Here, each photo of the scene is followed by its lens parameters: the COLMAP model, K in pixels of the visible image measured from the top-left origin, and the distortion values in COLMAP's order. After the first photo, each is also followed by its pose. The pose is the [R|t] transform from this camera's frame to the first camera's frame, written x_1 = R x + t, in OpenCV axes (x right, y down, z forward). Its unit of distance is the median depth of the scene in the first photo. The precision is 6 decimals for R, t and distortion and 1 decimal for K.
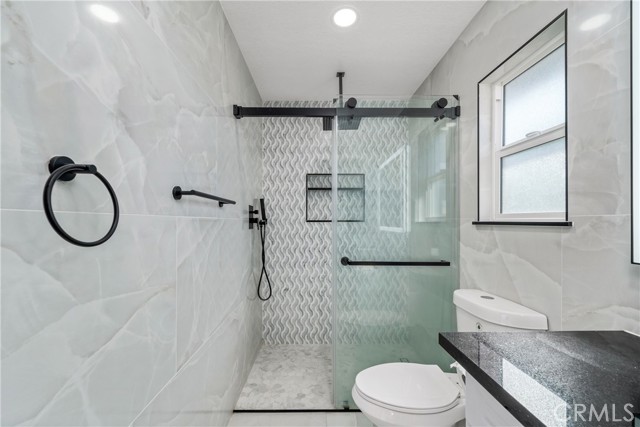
lens RADIAL K [[253.7, 0, 318.6], [0, 253.7, 220.4], [0, 0, 1]] dist [-0.000096, 0.000652]
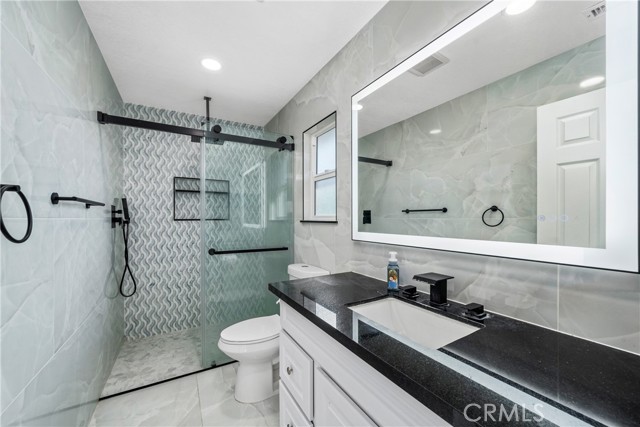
lens RADIAL K [[239.5, 0, 315.3], [0, 239.5, 219.9], [0, 0, 1]] dist [-0.001348, -0.000225]
pose [[0.872460, -0.004627, 0.488663, -0.030819], [-0.000891, 0.999938, 0.011060, -0.013722], [-0.488684, -0.010085, 0.872403, -0.304775]]
